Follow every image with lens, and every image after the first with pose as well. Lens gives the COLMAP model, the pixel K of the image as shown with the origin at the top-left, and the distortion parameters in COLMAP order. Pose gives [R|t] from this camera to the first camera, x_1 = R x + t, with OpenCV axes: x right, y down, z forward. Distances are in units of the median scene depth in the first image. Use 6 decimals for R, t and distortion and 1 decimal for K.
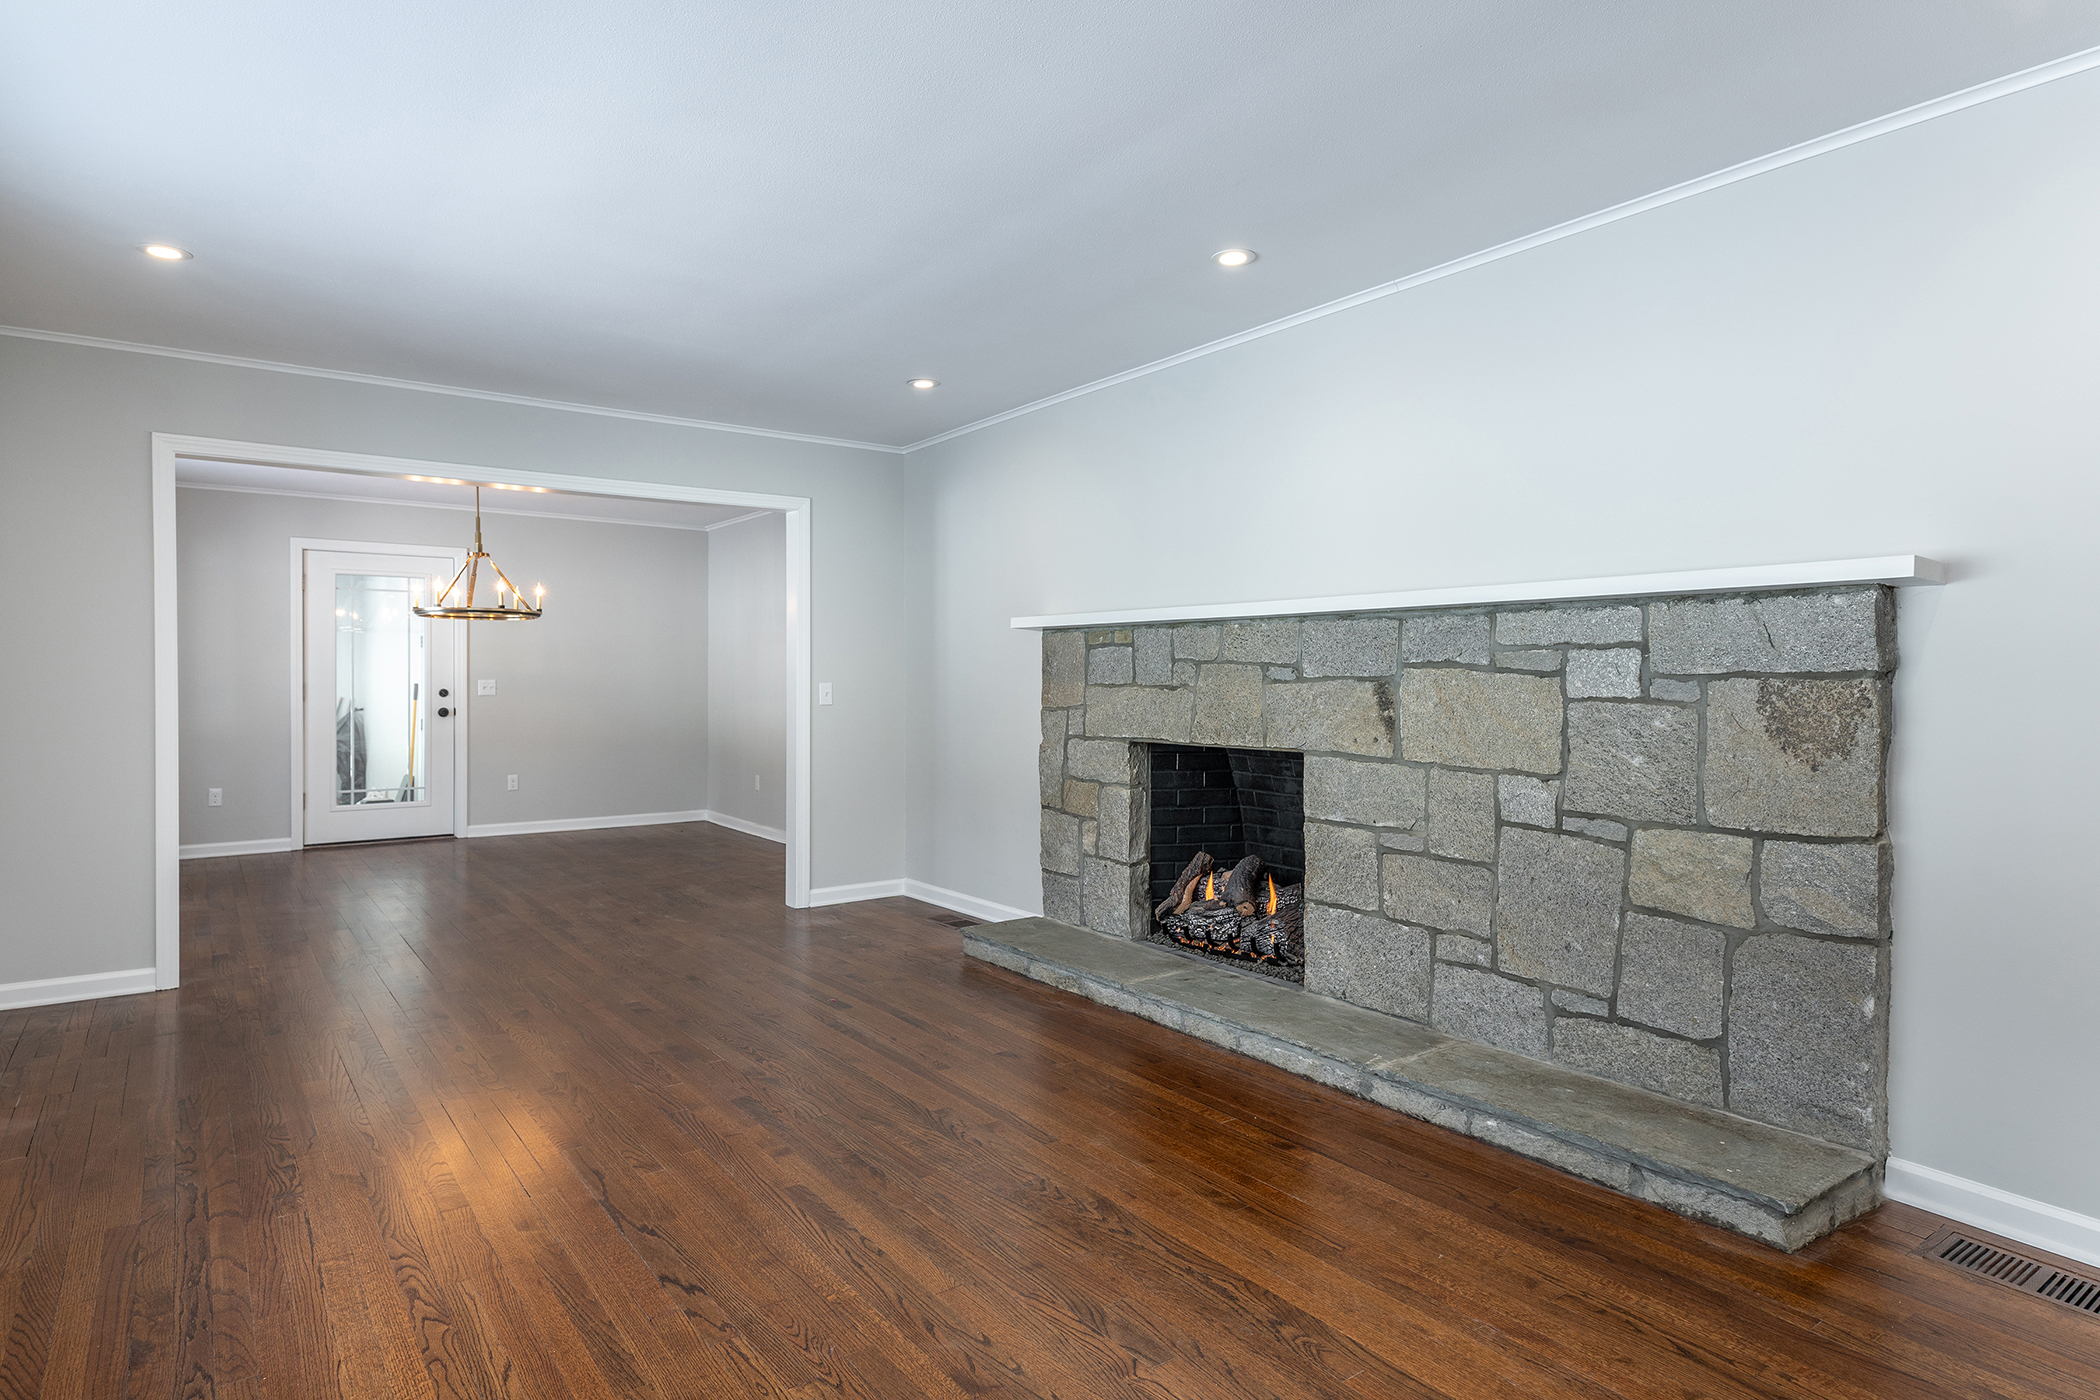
lens RADIAL K [[1201.1, 0, 1046.9], [0, 1201.1, 687.7], [0, 0, 1]] dist [0.028740, -0.001934]
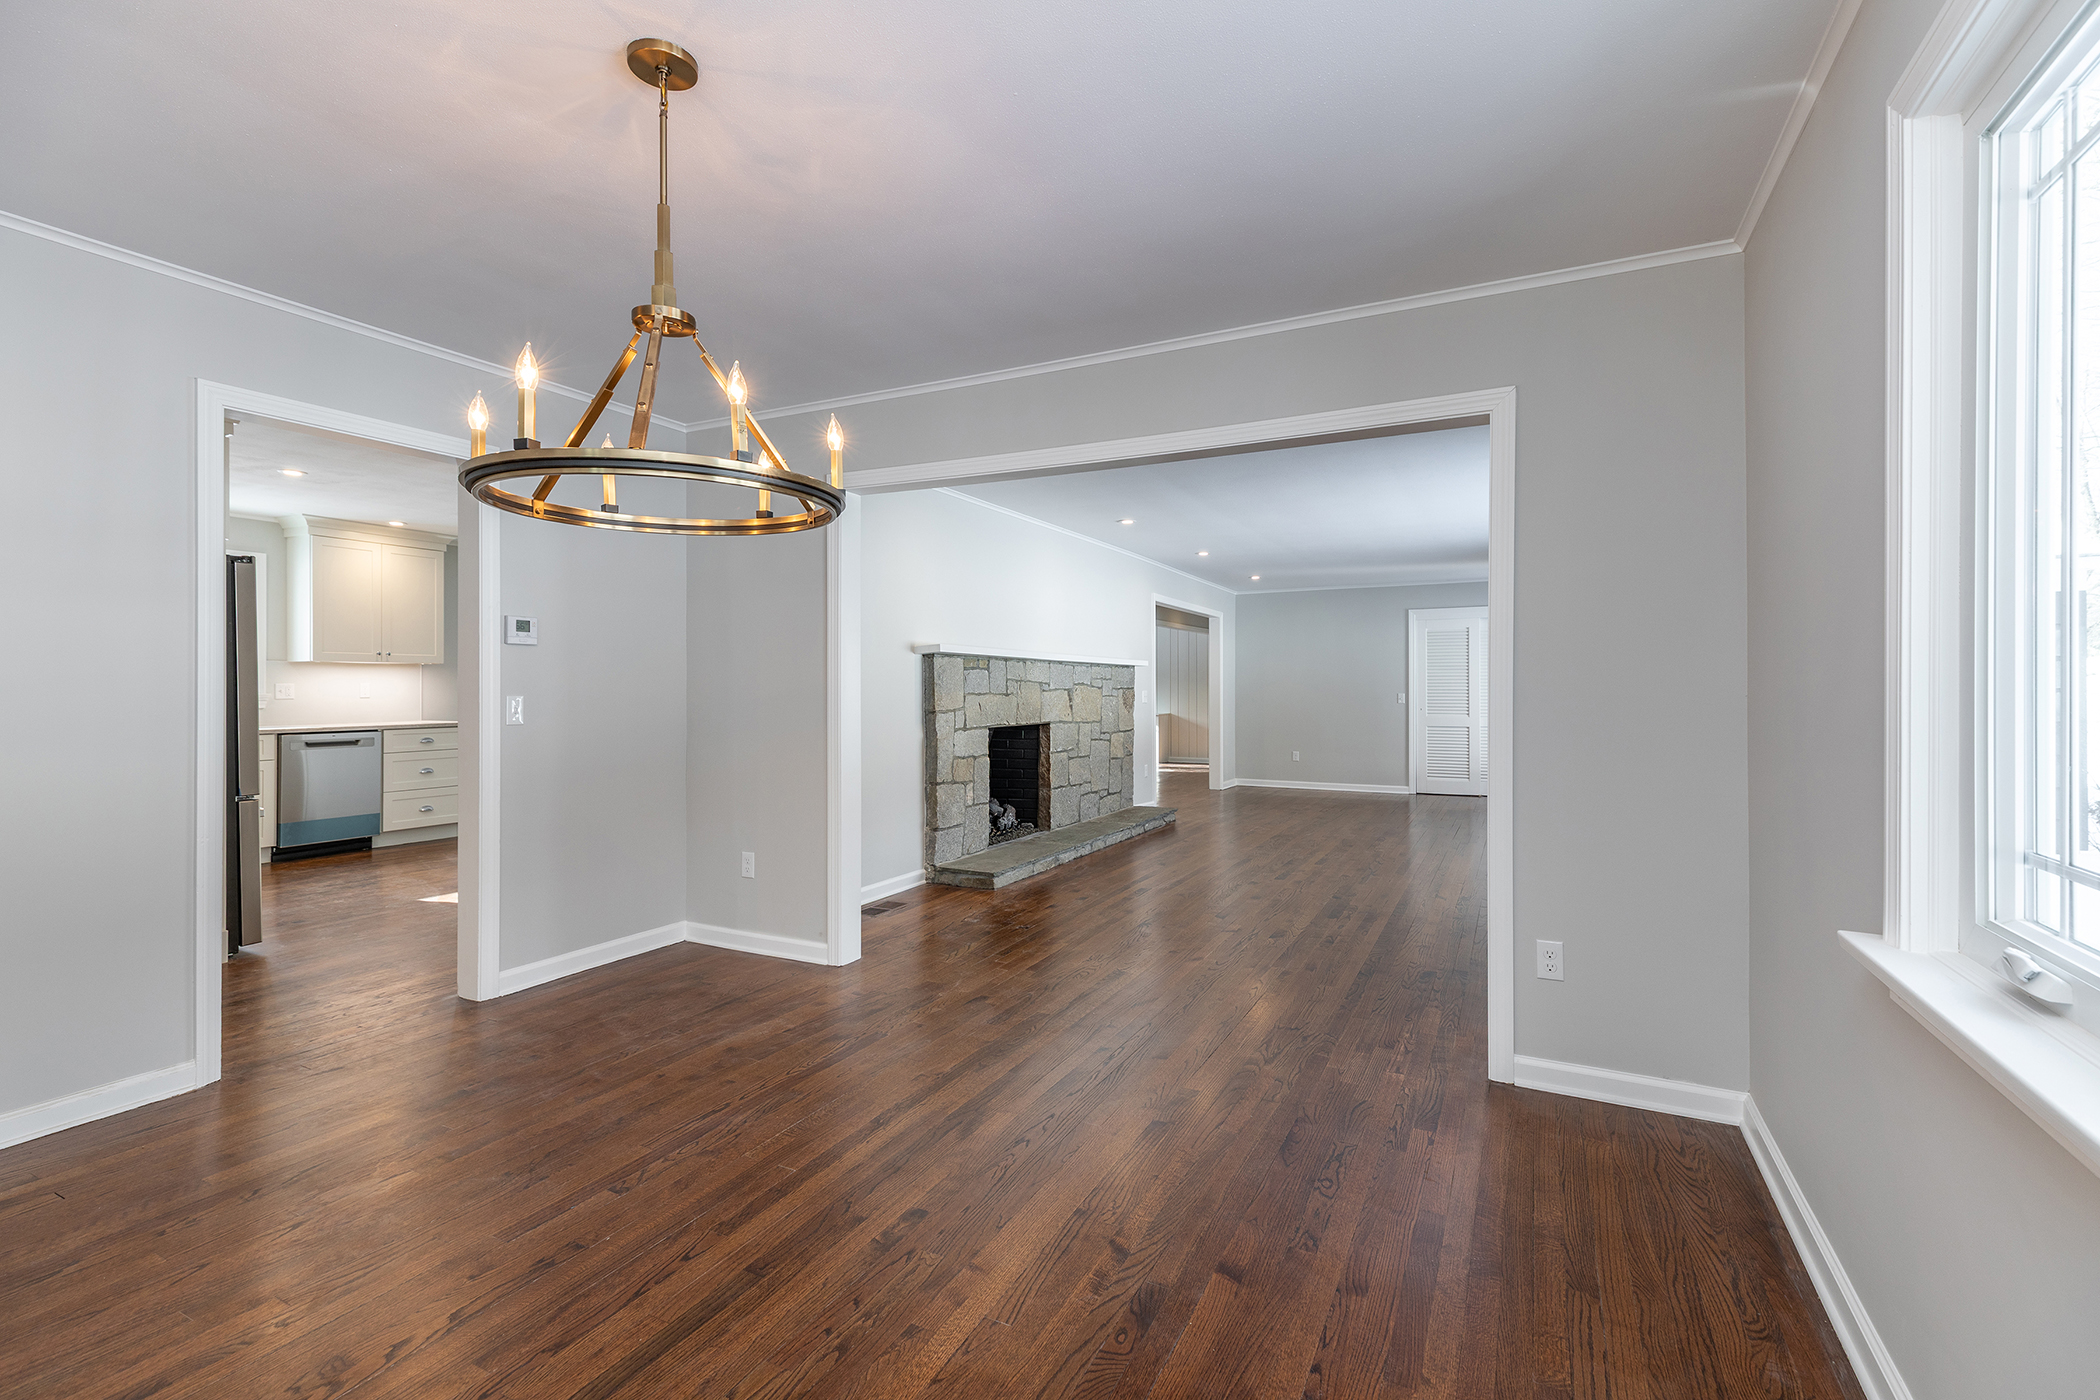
lens RADIAL K [[938.6, 0, 1048.7], [0, 938.6, 694.3], [0, 0, 1]] dist [-0.000337, -0.000249]
pose [[-0.474361, -0.006262, 0.880308, -1.158045], [0.005390, 0.999935, 0.010018, -0.014133], [-0.880314, 0.009497, -0.474297, 1.618729]]
